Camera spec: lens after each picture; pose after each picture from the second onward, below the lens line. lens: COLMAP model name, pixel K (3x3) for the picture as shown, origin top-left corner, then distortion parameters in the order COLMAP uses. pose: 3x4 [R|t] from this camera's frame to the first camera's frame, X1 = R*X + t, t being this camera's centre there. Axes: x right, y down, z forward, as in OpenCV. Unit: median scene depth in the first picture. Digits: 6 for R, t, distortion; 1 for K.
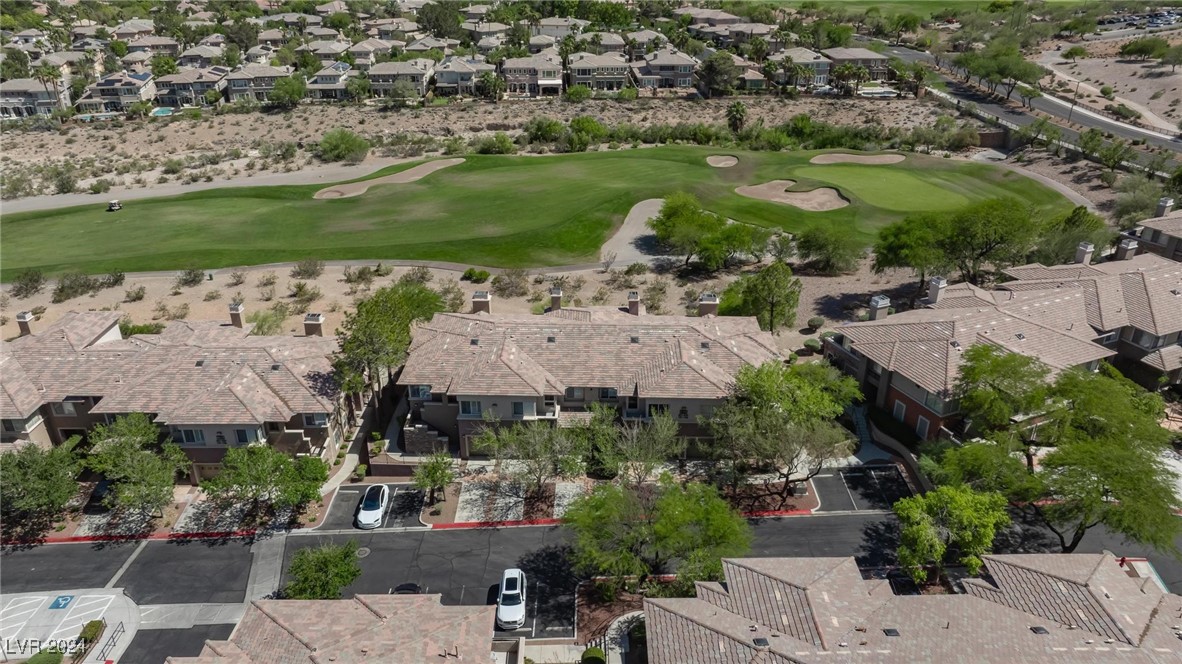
lens RADIAL K [[825.8, 0, 591.0], [0, 825.8, 332.0], [0, 0, 1]] dist [-0.009144, -0.003448]
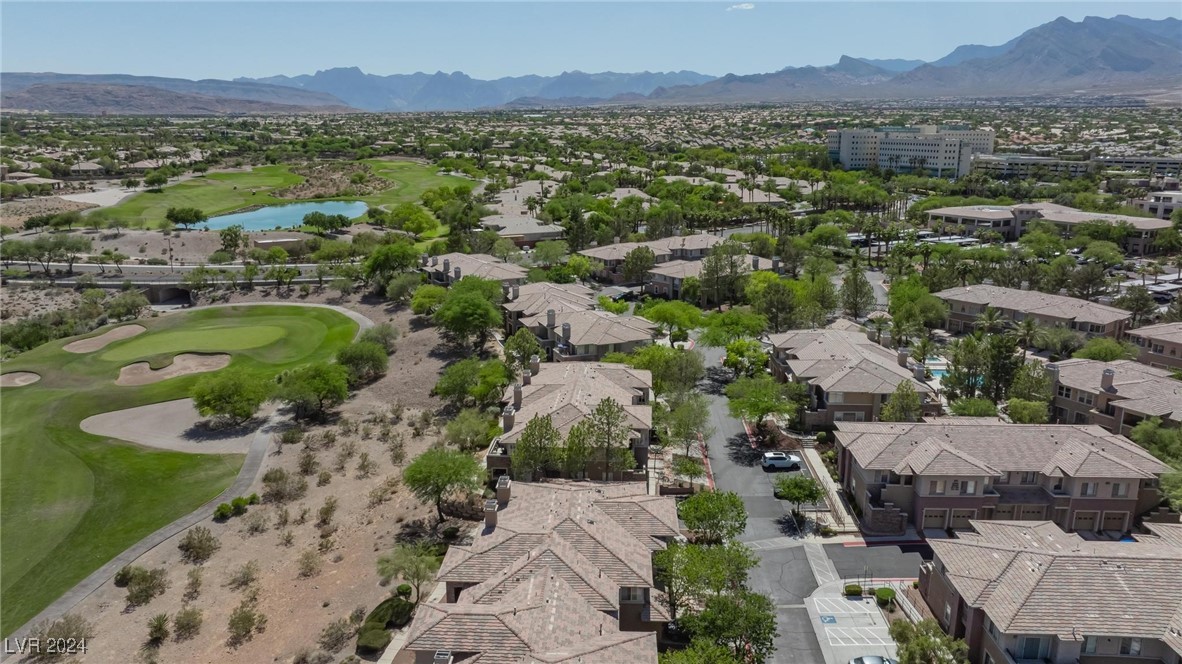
lens RADIAL K [[825.8, 0, 591.0], [0, 825.8, 332.0], [0, 0, 1]] dist [-0.009144, -0.003448]
pose [[0.044181, -0.241822, 0.969314, -0.535807], [0.434742, 0.878229, 0.199283, -0.141237], [-0.899471, 0.412597, 0.143932, 0.288951]]
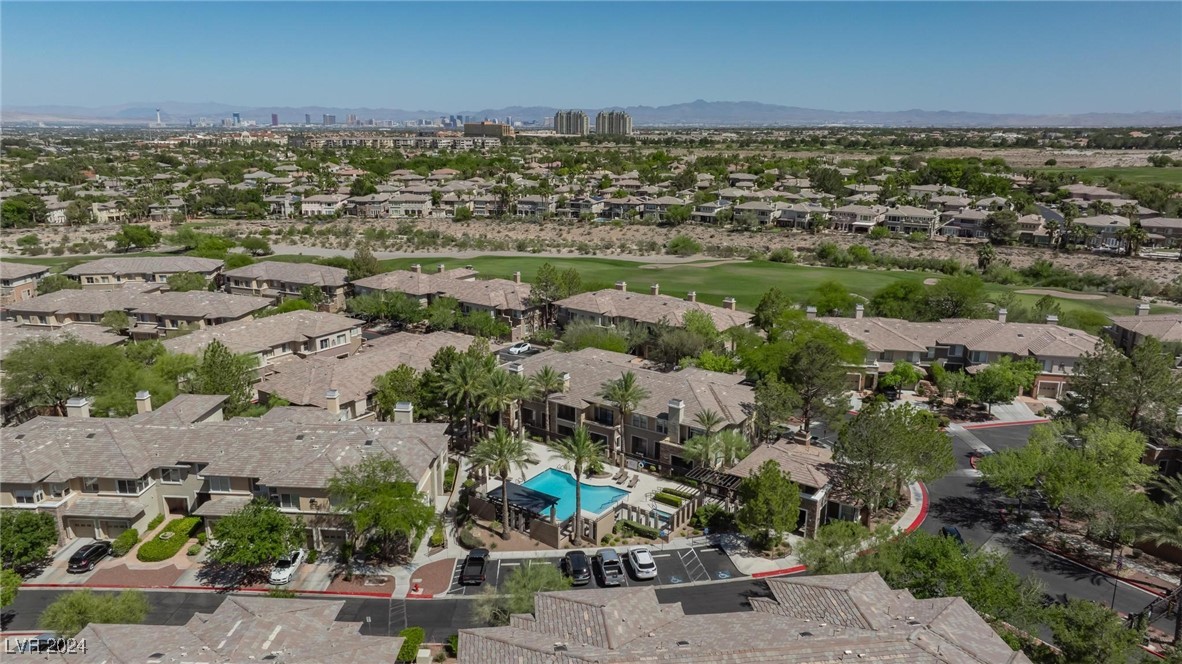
lens RADIAL K [[825.8, 0, 591.0], [0, 825.8, 332.0], [0, 0, 1]] dist [-0.009144, -0.003448]
pose [[0.820655, 0.153054, -0.550545, 0.334258], [-0.260700, 0.957632, -0.122379, 0.120783], [0.508489, 0.243958, 0.825787, -0.216465]]
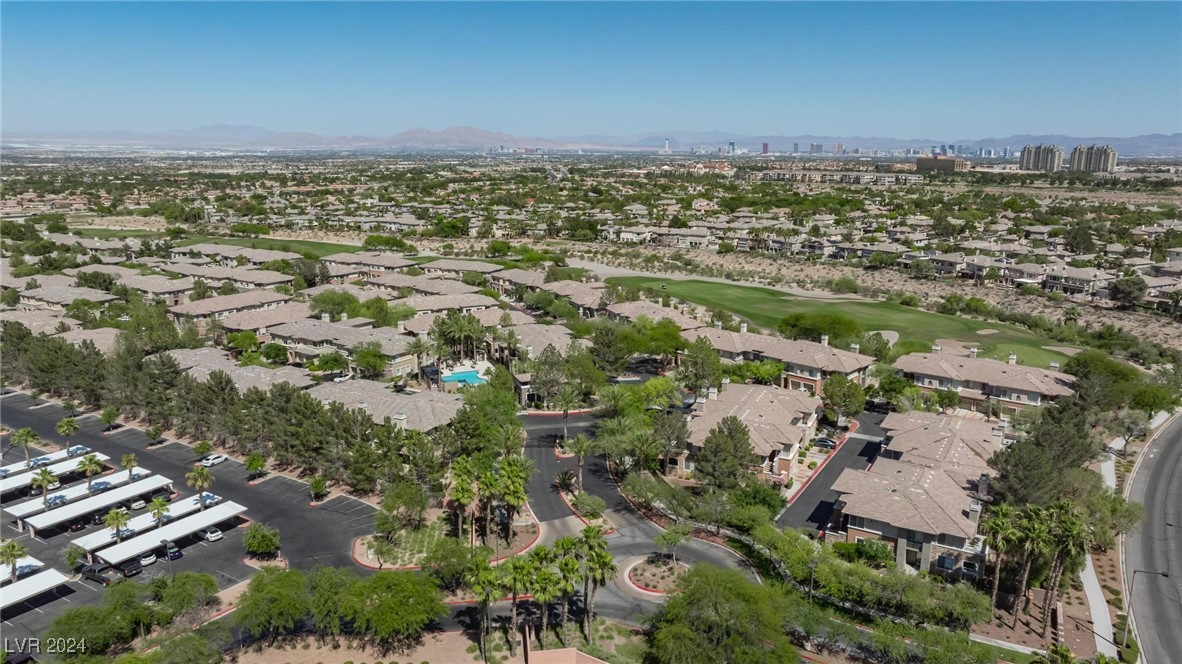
lens RADIAL K [[825.8, 0, 591.0], [0, 825.8, 332.0], [0, 0, 1]] dist [-0.009144, -0.003448]
pose [[0.387748, 0.212389, -0.896963, 0.926653], [-0.412736, 0.910096, 0.037077, 0.020173], [0.824197, 0.355832, 0.440549, -0.162828]]
